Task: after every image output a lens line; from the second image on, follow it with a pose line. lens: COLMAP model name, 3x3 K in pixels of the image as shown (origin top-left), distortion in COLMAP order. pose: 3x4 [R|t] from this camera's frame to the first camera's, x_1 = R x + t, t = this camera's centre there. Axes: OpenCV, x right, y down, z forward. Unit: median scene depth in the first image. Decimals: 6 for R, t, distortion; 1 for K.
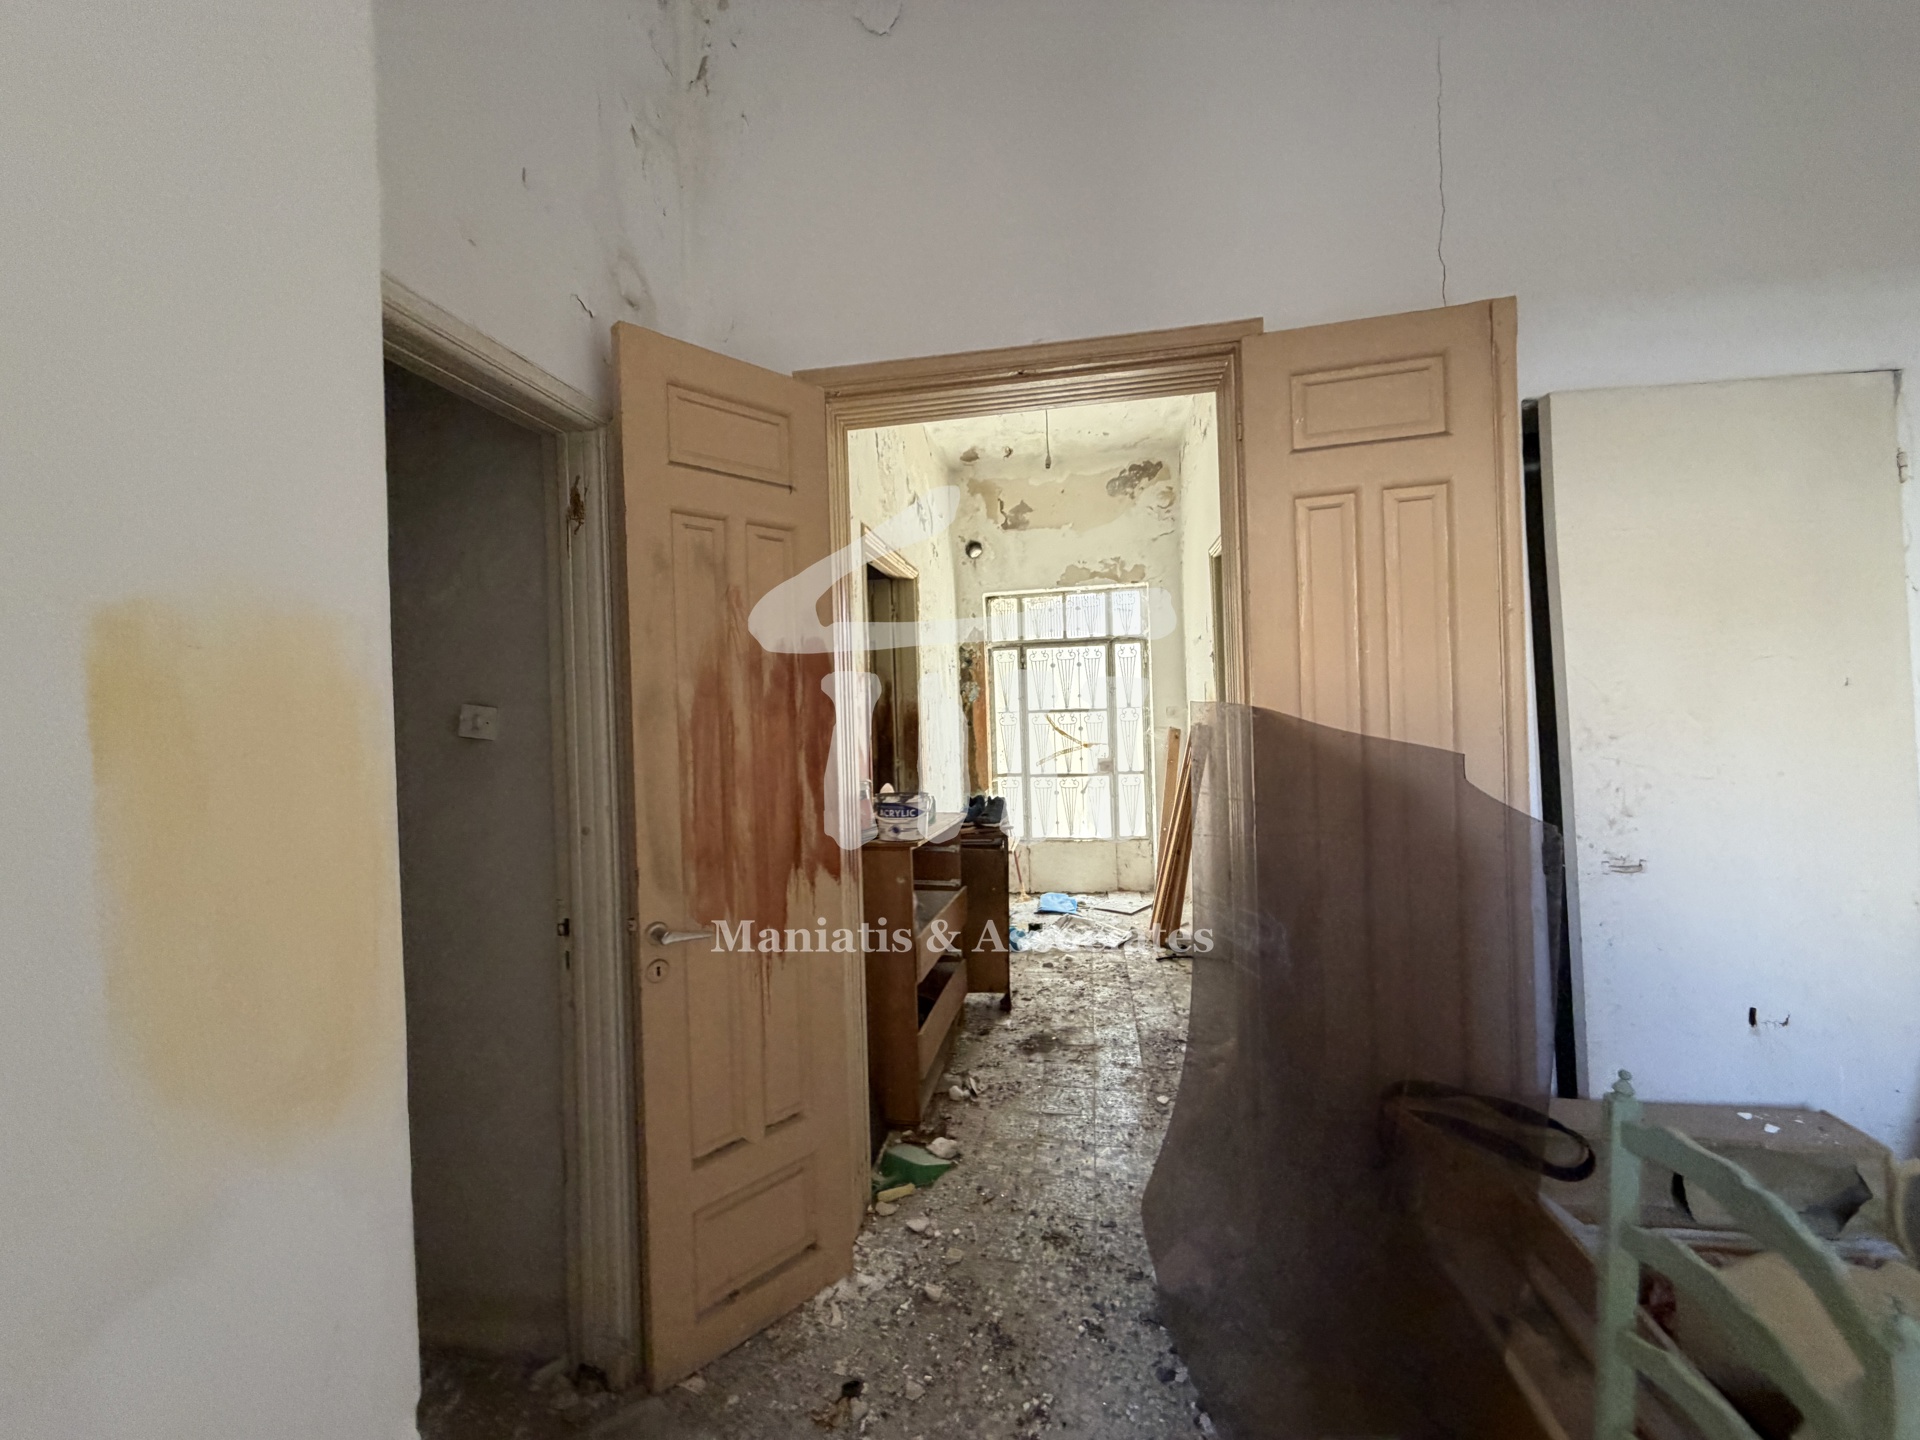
lens RADIAL K [[762.6, 0, 949.2], [0, 762.6, 724.9], [0, 0, 1]] dist [0.001658, -0.000618]
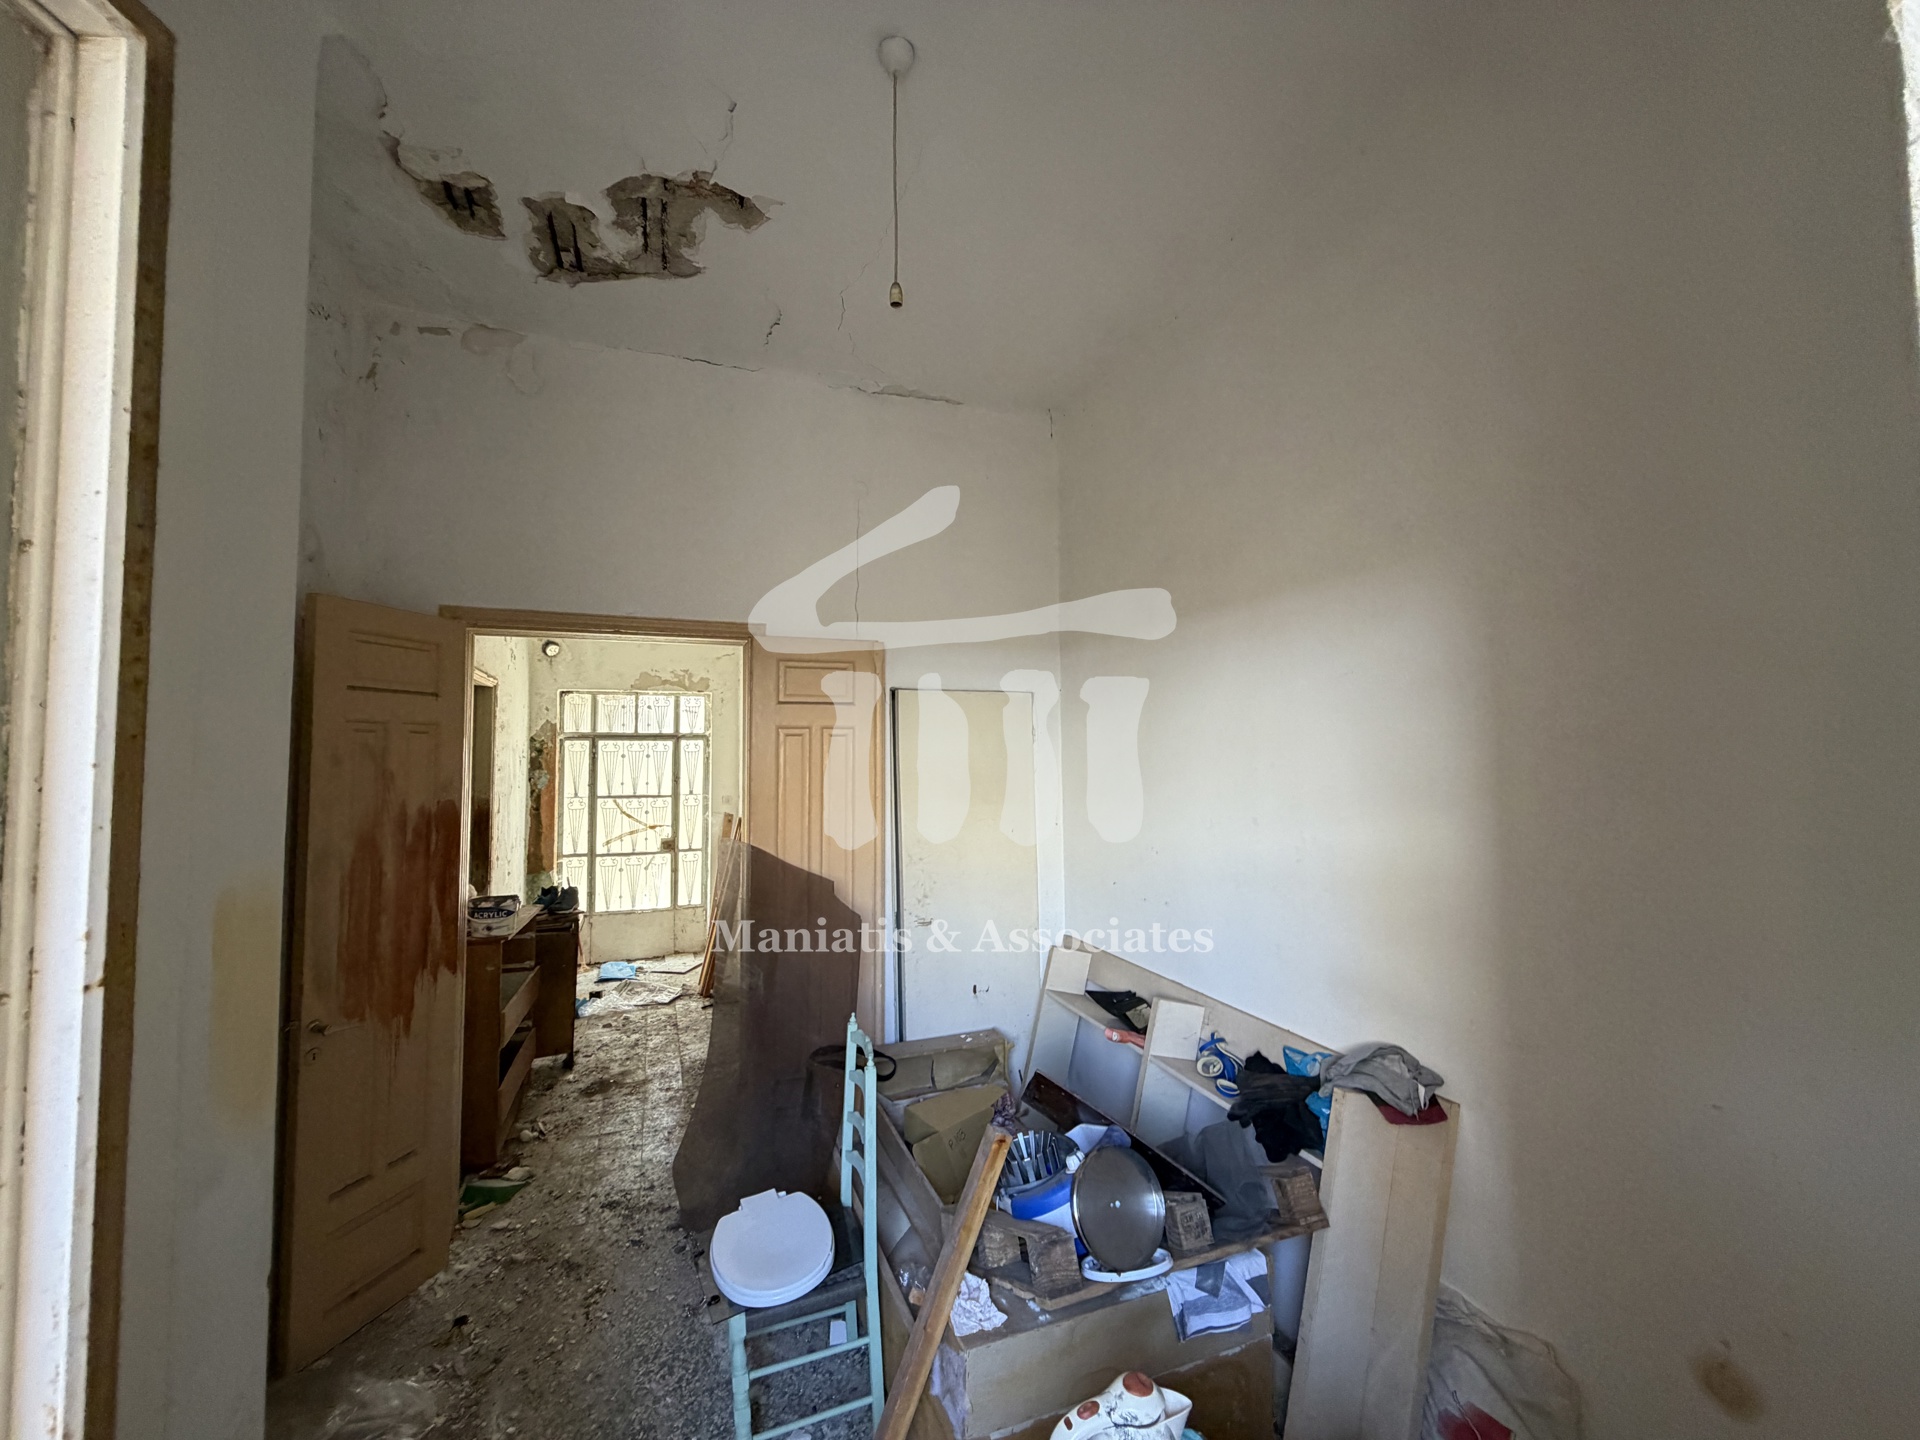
lens RADIAL K [[762.6, 0, 954.1], [0, 762.6, 724.7], [0, 0, 1]] dist [0.001658, -0.000618]
pose [[0.850815, 0.054762, 0.522604, -0.086828], [-0.020500, 0.997257, -0.071125, -0.118279], [-0.525065, 0.049801, 0.849604, -0.476614]]
